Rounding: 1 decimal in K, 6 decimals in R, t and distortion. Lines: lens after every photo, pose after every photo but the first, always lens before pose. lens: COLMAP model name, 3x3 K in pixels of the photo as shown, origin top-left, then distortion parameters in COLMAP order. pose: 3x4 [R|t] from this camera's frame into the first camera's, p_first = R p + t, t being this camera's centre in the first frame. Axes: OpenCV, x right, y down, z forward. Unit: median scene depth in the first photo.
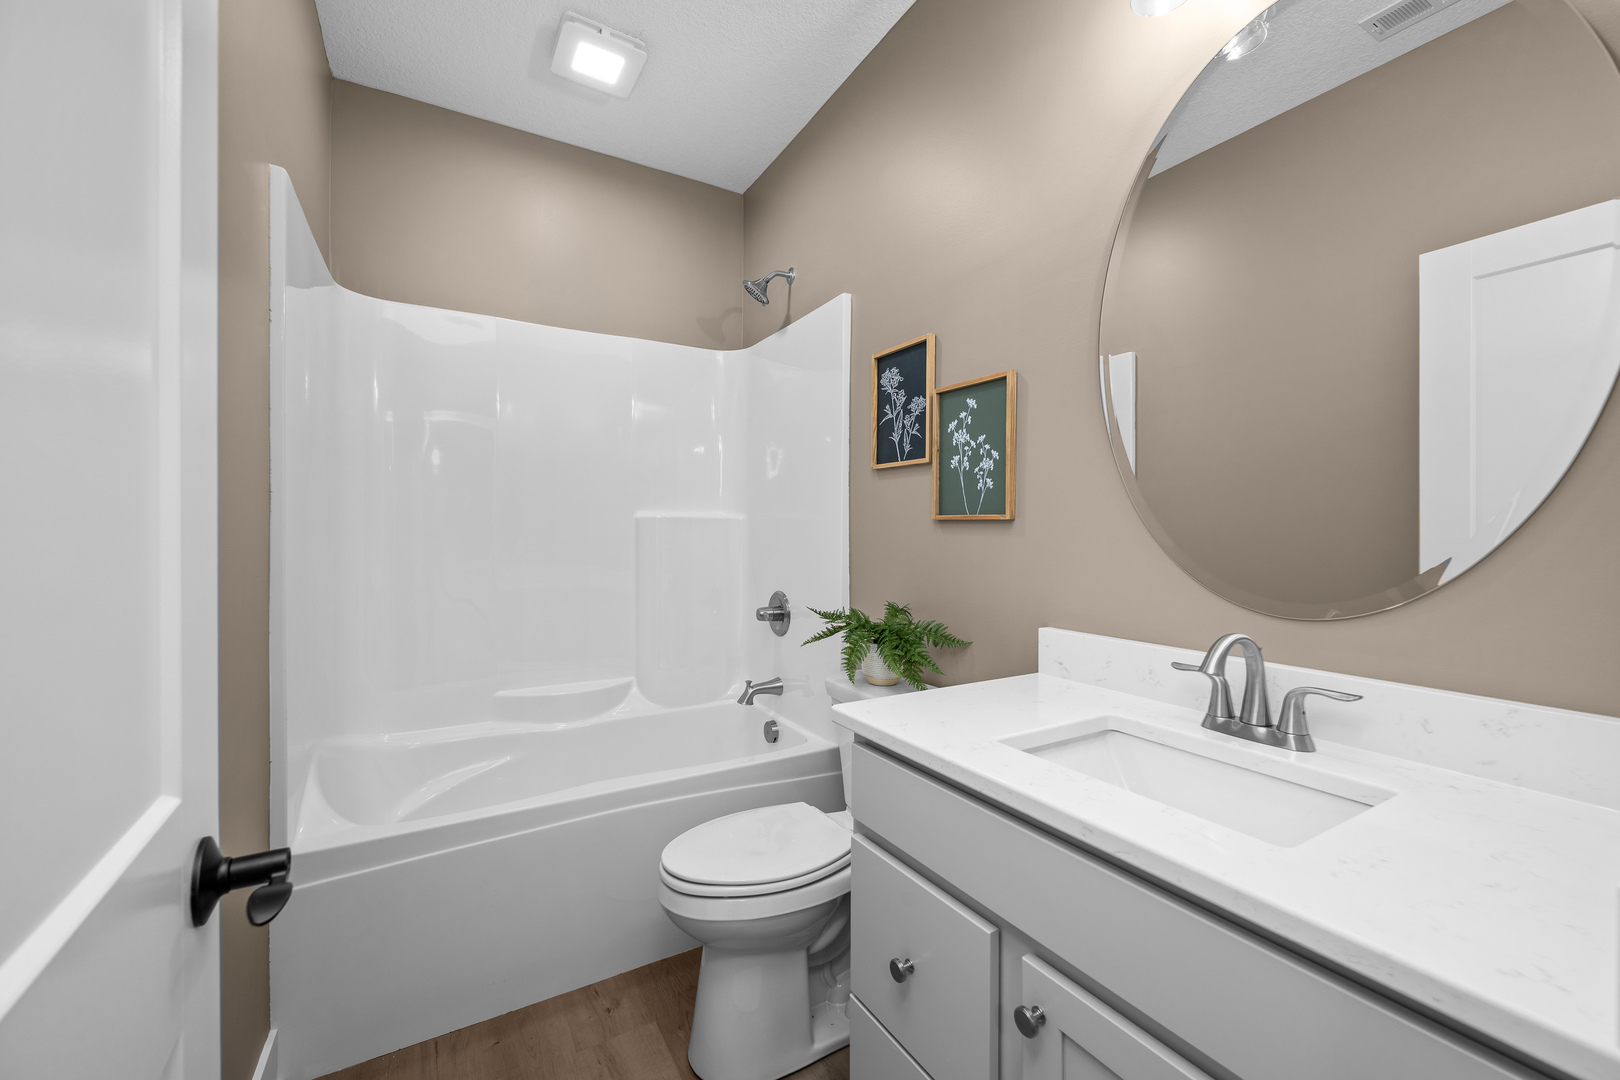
lens RADIAL K [[641.3, 0, 807.2], [0, 641.3, 541.6], [0, 0, 1]] dist [0.000401, 0.000037]
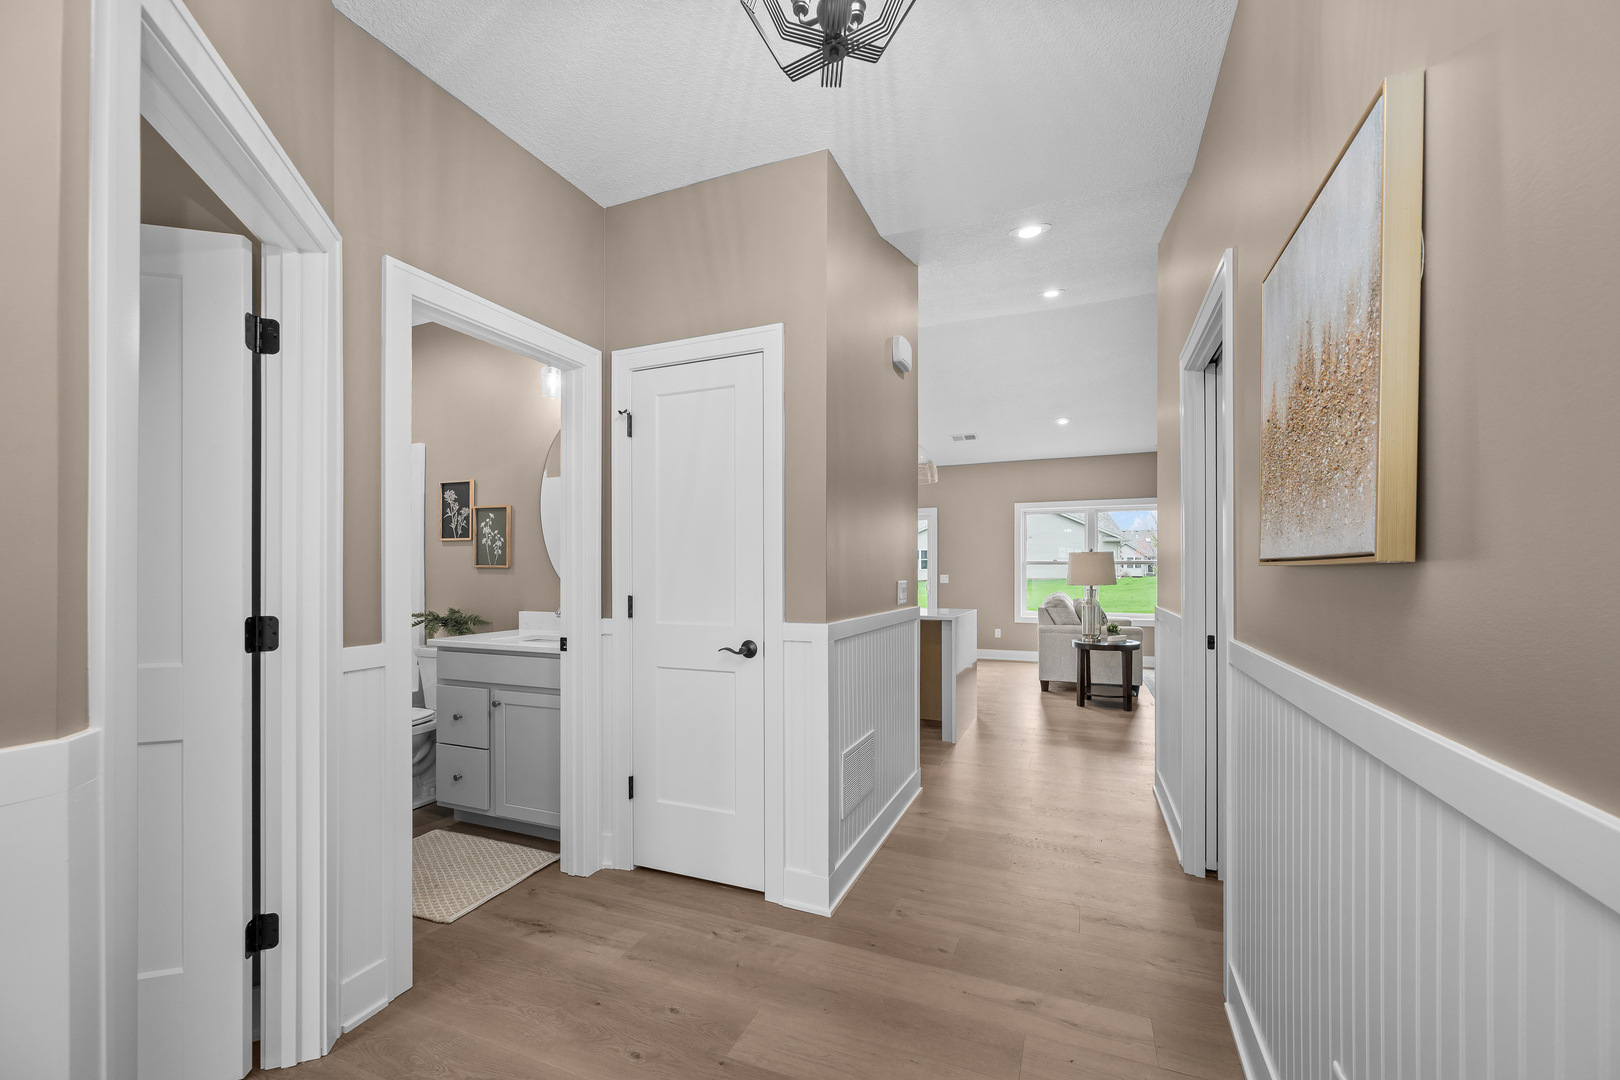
lens RADIAL K [[637.3, 0, 814.1], [0, 637.3, 564.4], [0, 0, 1]] dist [-0.000192, 0.000038]
pose [[0.791400, -0.002650, 0.611294, -0.201848], [0.013759, 0.999815, -0.013478, 0.001238], [-0.611144, 0.019077, 0.791289, -1.364634]]
